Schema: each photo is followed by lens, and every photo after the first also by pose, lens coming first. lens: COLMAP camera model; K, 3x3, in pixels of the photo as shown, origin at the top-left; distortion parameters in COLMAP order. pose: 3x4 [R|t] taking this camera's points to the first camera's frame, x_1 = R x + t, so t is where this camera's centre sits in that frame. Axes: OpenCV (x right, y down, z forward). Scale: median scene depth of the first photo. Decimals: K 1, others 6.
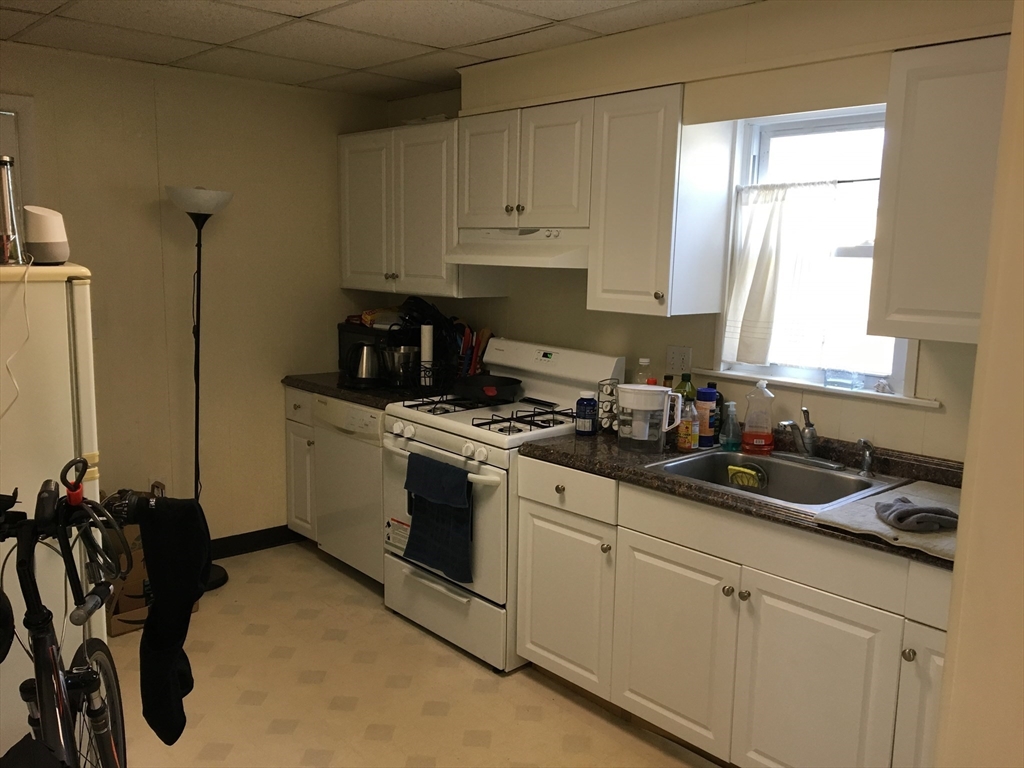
lens RADIAL K [[861.1, 0, 511.6], [0, 861.1, 379.8], [0, 0, 1]] dist [0.085496, -0.132303]
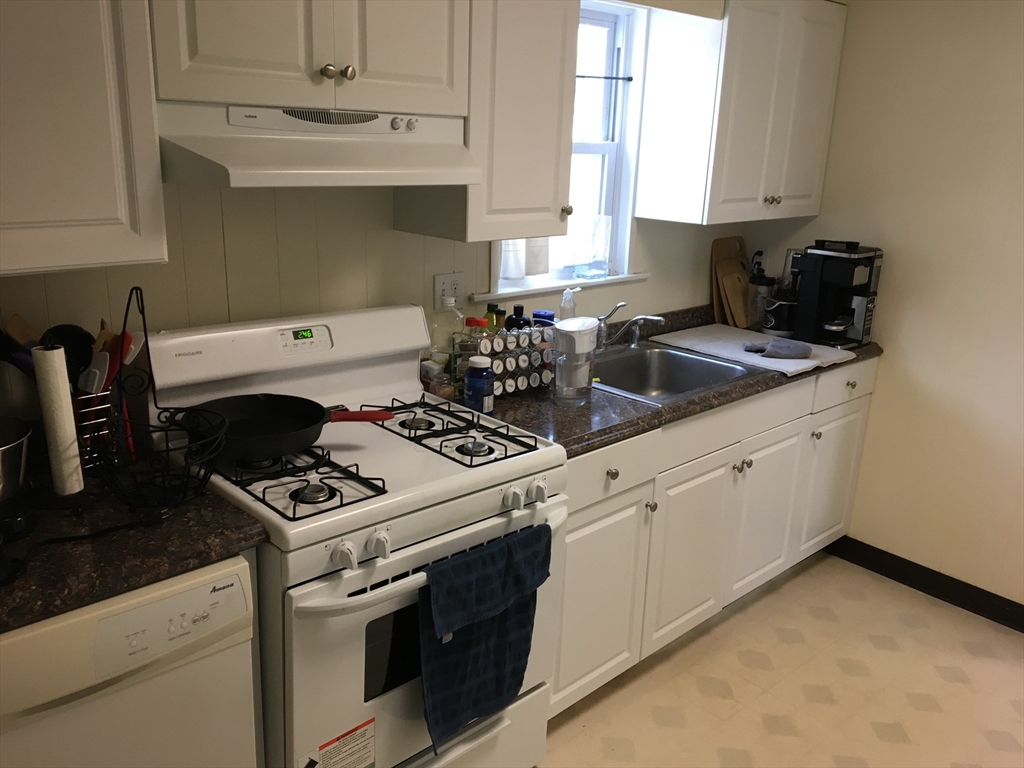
lens RADIAL K [[861.1, 0, 512.3], [0, 861.1, 380.8], [0, 0, 1]] dist [0.085496, -0.132303]
pose [[-0.023752, -0.293796, 0.955573, -0.498850], [0.115550, 0.948630, 0.294533, -0.145431], [-0.993018, 0.117412, 0.011416, 0.807482]]
